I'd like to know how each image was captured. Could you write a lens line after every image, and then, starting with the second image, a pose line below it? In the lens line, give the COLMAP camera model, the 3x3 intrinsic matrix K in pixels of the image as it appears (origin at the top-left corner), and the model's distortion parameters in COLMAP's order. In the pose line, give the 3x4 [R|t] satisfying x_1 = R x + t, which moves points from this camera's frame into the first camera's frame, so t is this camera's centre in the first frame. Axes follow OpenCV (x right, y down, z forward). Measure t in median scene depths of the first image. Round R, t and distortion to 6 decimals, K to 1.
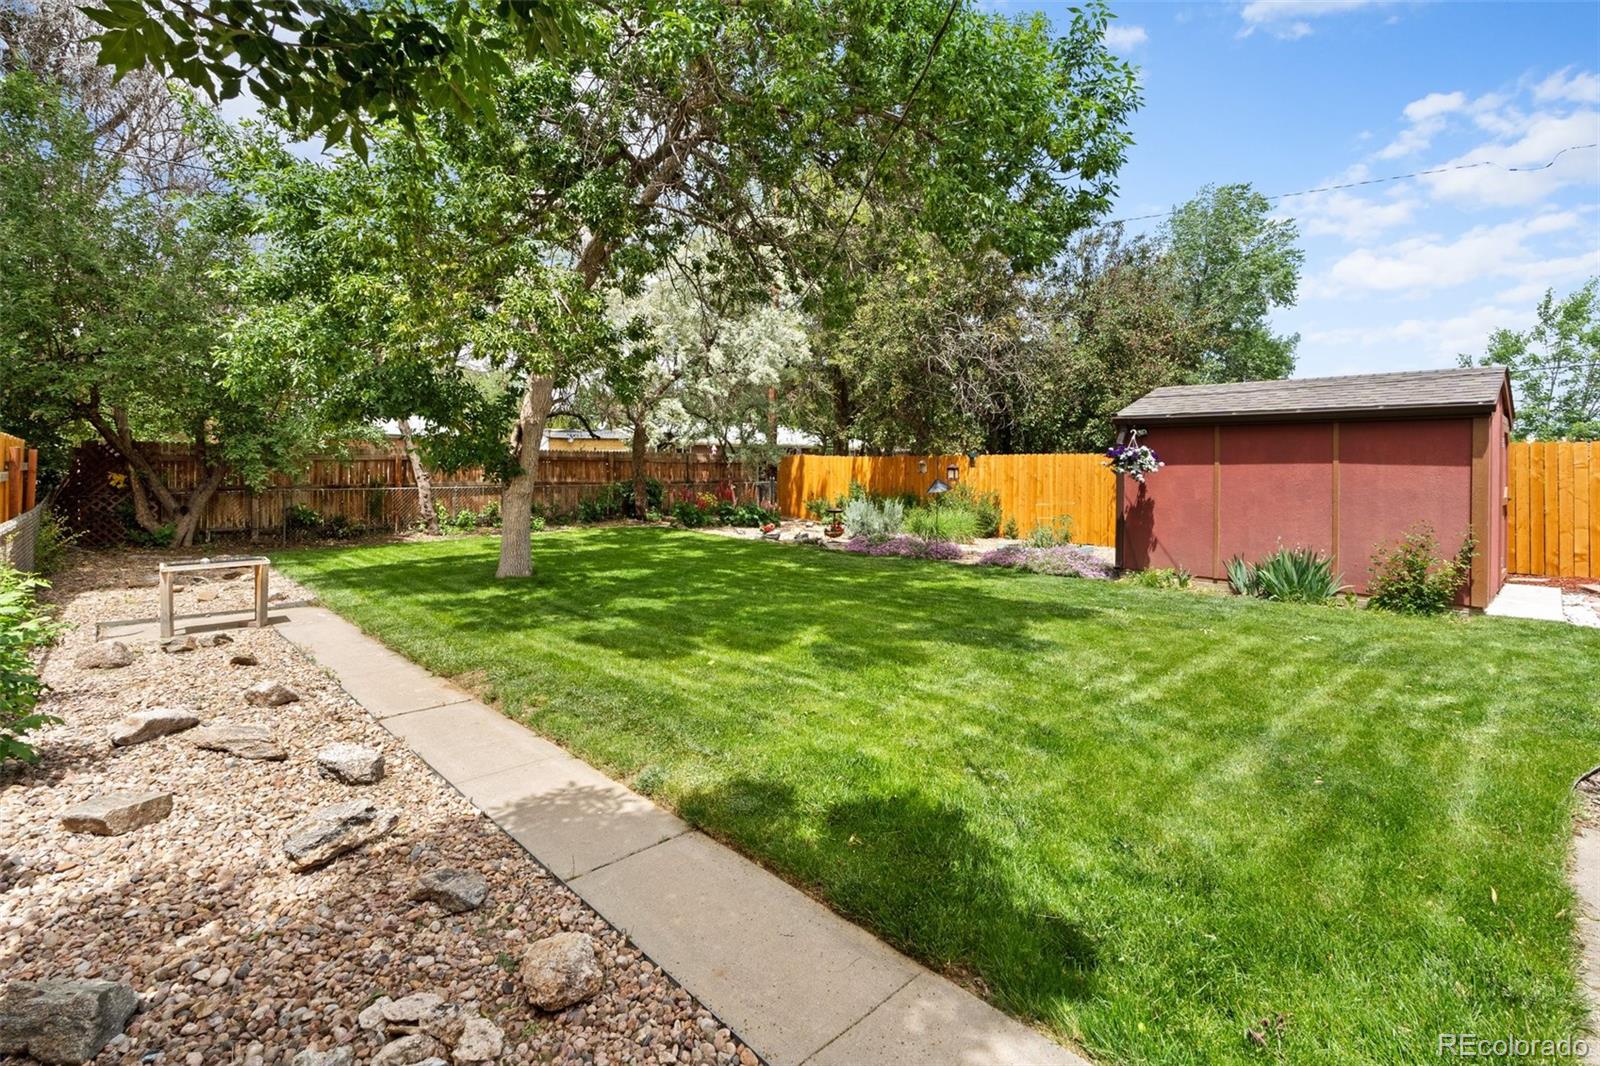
lens RADIAL K [[709.3, 0, 807.4], [0, 709.3, 534.8], [0, 0, 1]] dist [-0.004292, -0.000063]
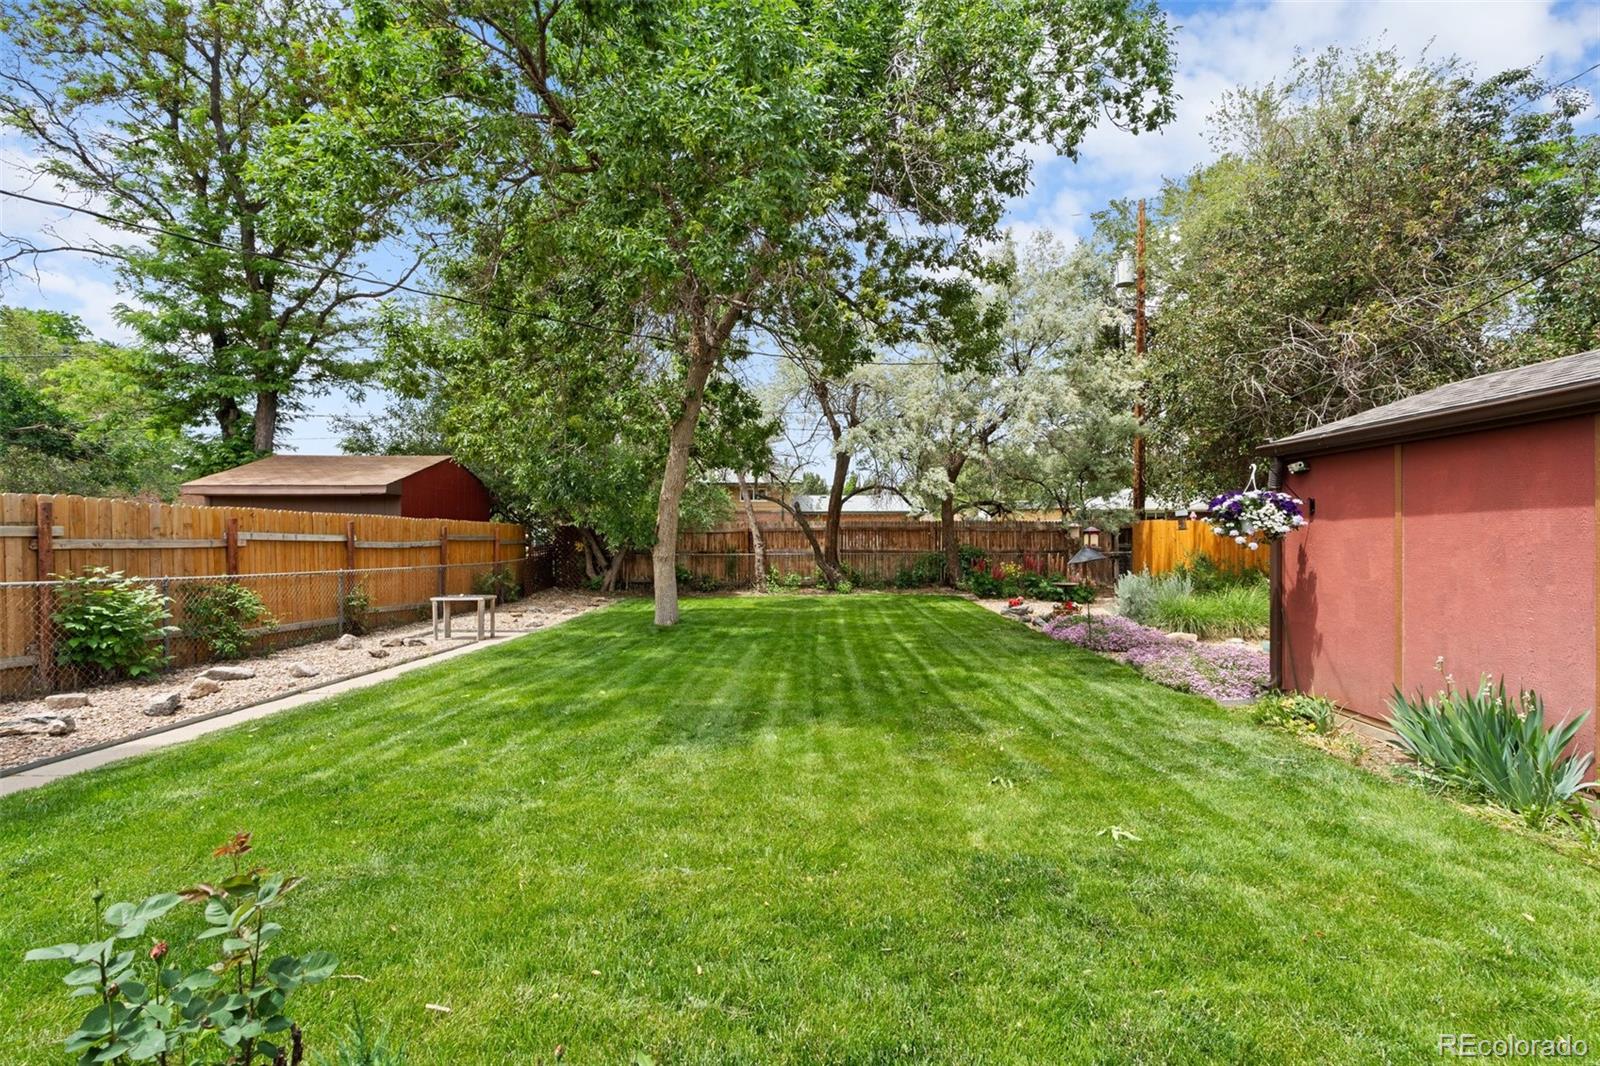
lens RADIAL K [[709.3, 0, 798.1], [0, 709.3, 535.9], [0, 0, 1]] dist [-0.004292, -0.000063]
pose [[0.719801, -0.009127, -0.694120, 0.332990], [-0.060012, 0.995352, -0.075320, -0.008996], [0.691581, 0.095871, 0.715908, 0.159775]]
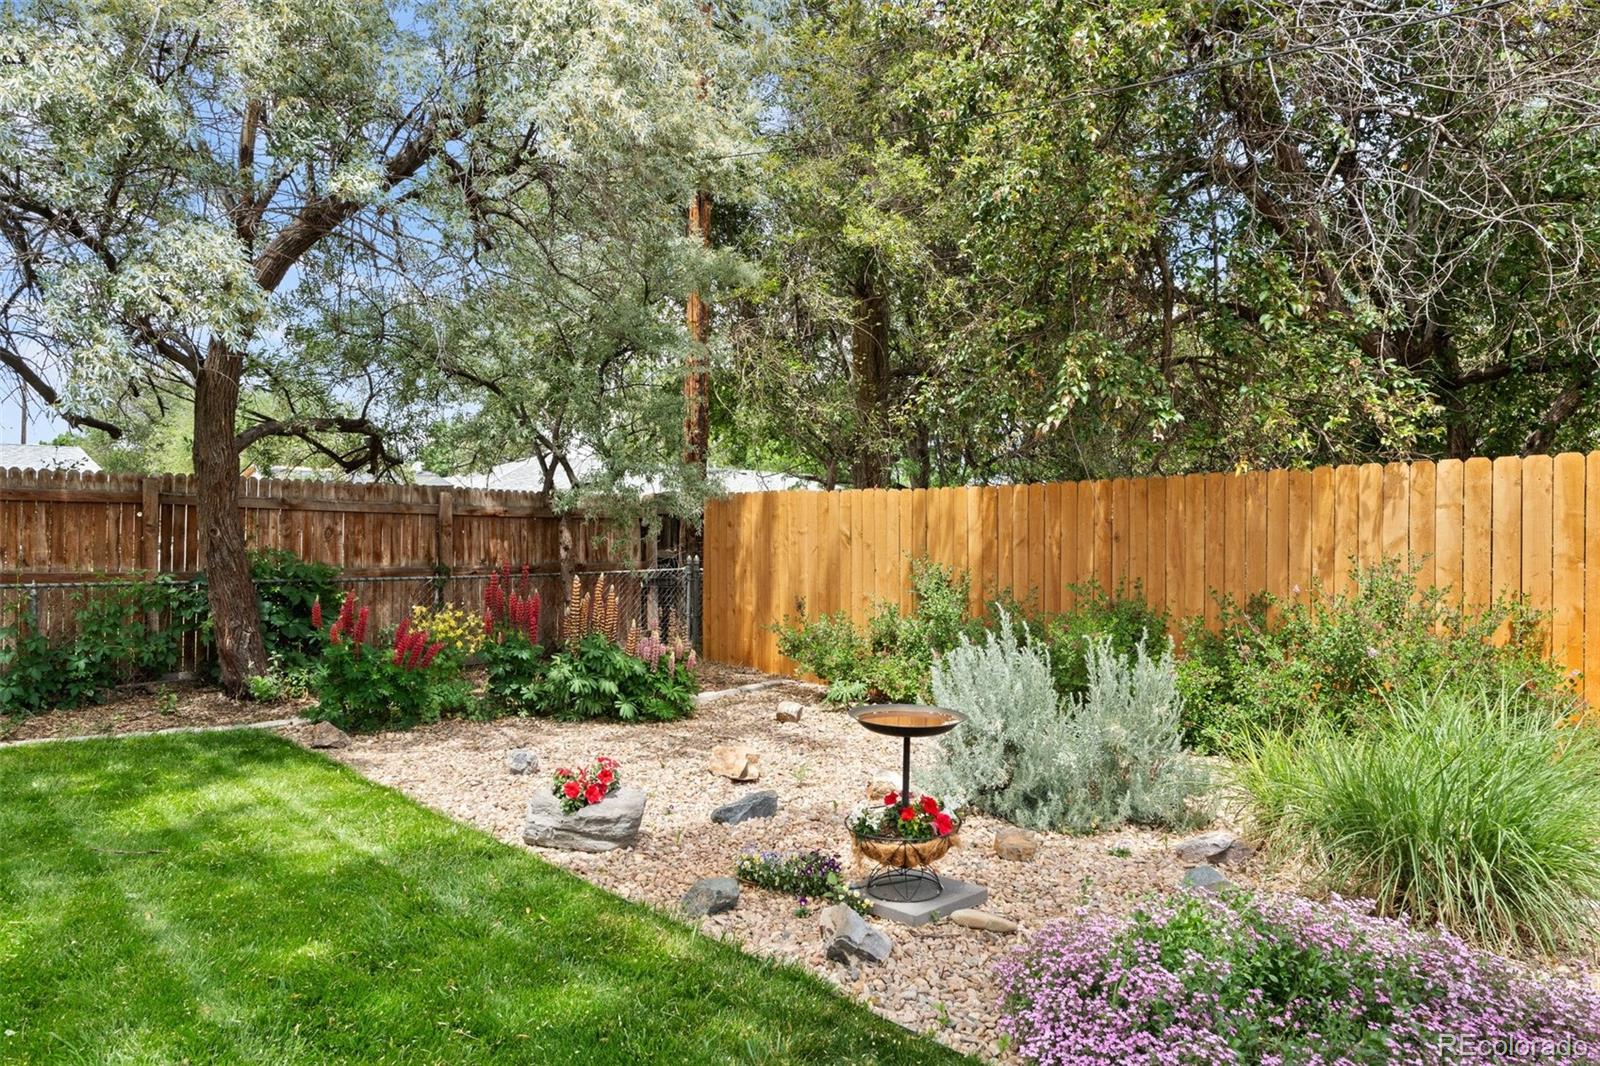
lens RADIAL K [[1080.1, 0, 800.9], [0, 1080.1, 539.0], [0, 0, 1]] dist [0.005113, 0.001504]
pose [[0.999974, -0.006718, -0.002628, 0.010713], [0.006417, 0.994819, -0.101458, -0.045113], [0.003296, 0.101438, 0.994836, 0.609282]]
